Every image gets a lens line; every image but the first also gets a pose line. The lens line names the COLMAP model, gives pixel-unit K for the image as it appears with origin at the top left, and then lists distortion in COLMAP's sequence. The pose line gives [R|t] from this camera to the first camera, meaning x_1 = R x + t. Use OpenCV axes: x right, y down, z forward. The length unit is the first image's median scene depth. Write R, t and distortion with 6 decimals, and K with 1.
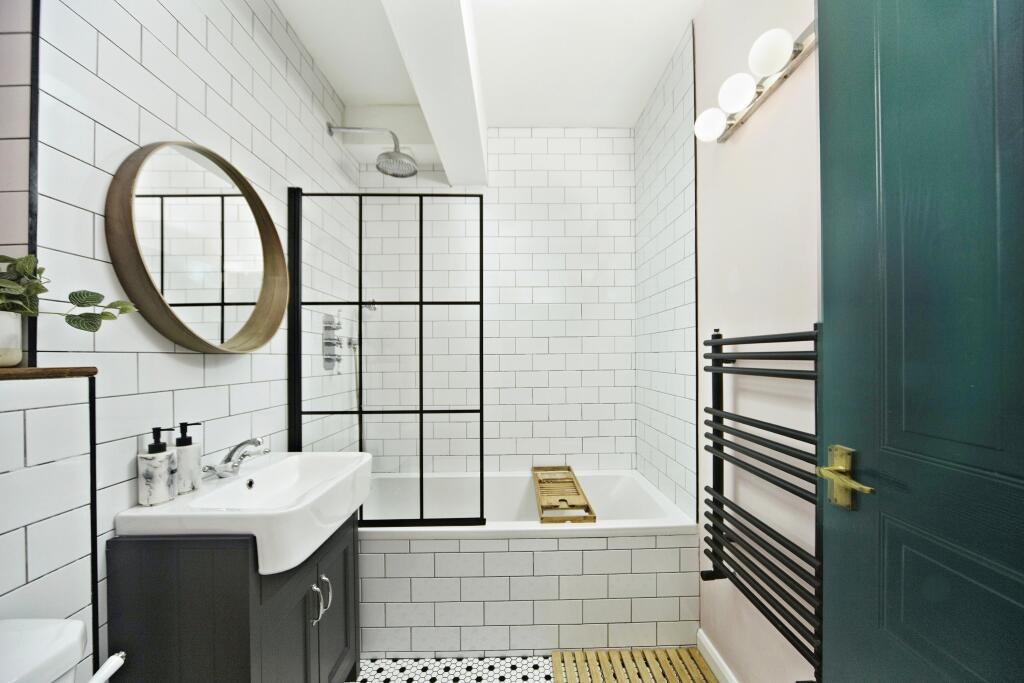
lens RADIAL K [[381.2, 0, 514.4], [0, 381.2, 357.8], [0, 0, 1]] dist [-0.001707, 0.000098]
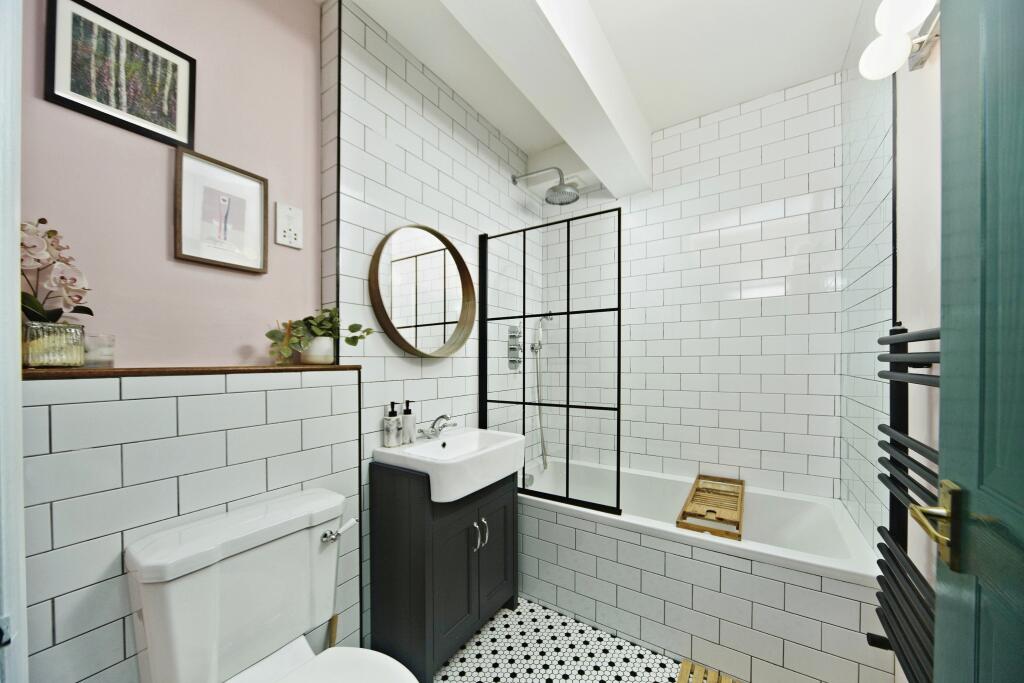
lens RADIAL K [[365.0, 0, 513.6], [0, 365.0, 362.1], [0, 0, 1]] dist [0.000662, 0.000168]
pose [[0.830542, 0.003533, -0.556945, 0.255168], [0.000148, 0.999978, 0.006564, -0.000861], [0.556956, -0.005534, 0.830523, -0.022048]]
